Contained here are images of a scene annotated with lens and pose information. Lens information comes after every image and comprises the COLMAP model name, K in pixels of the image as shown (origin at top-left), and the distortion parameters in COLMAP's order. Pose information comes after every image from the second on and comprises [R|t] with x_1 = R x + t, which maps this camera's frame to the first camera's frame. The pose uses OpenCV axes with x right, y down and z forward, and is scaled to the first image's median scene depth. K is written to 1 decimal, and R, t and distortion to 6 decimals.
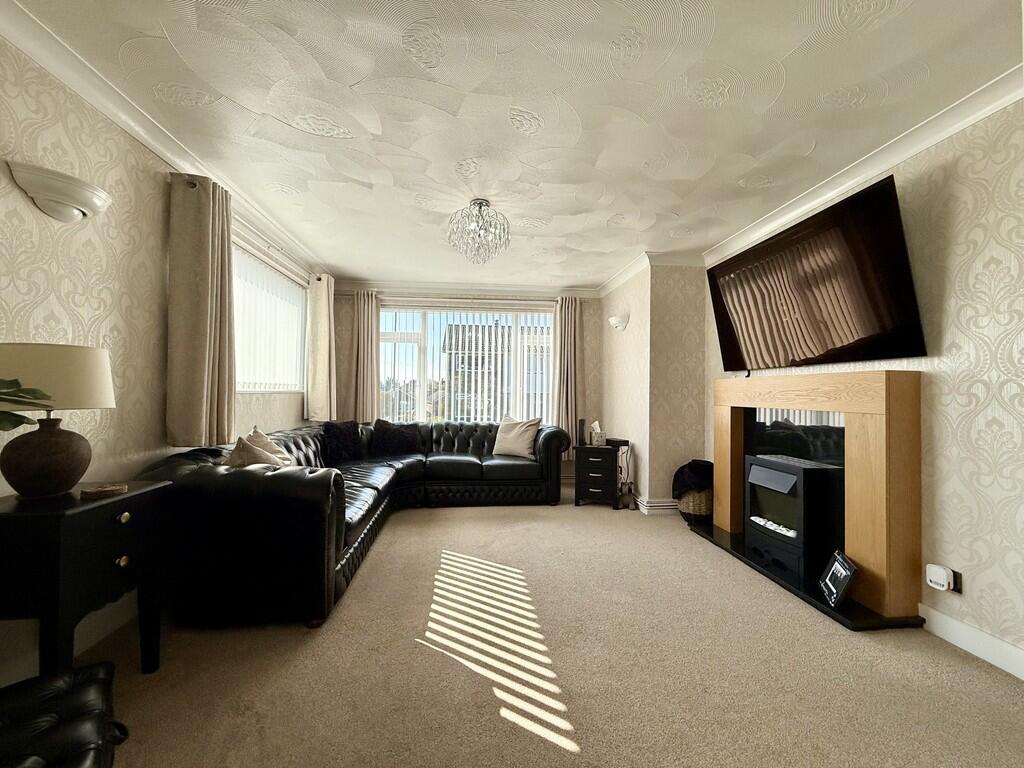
lens RADIAL K [[405.7, 0, 512.0], [0, 405.7, 384.0], [0, 0, 1]] dist [0.000536, 0.000177]
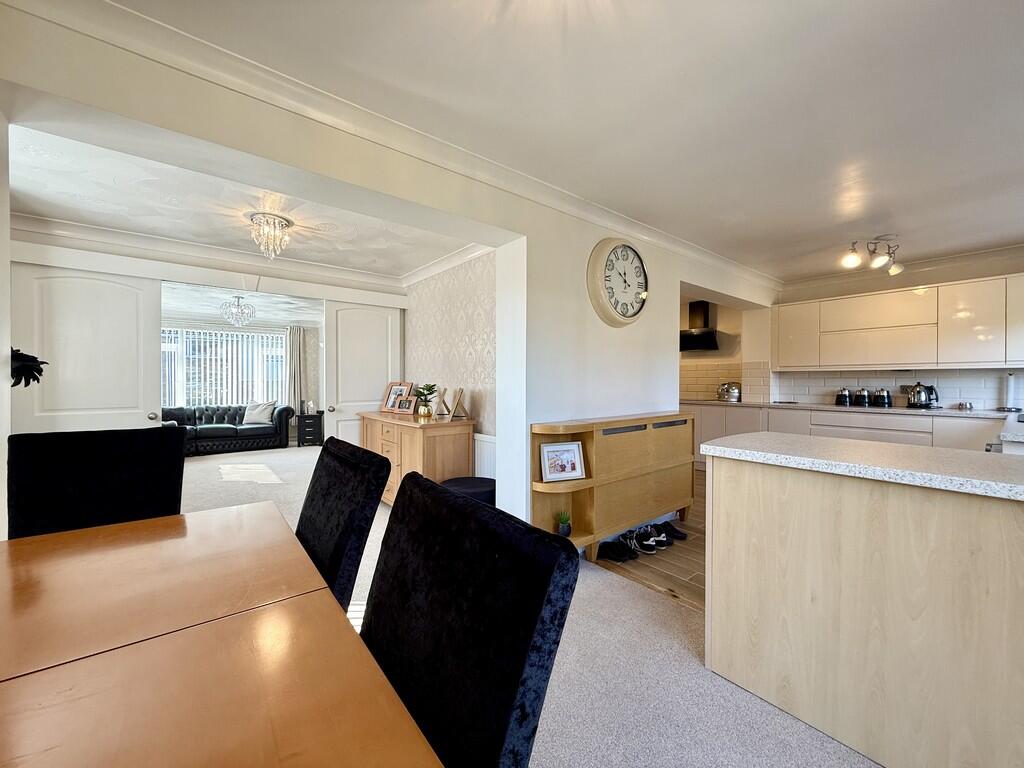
lens RADIAL K [[405.7, 0, 512.0], [0, 405.7, 384.0], [0, 0, 1]] dist [0.000536, 0.000177]
pose [[0.837217, -0.014220, 0.546687, -0.029977], [-0.004454, 0.999451, 0.032819, -0.046736], [-0.546853, -0.029912, 0.836694, -0.966695]]
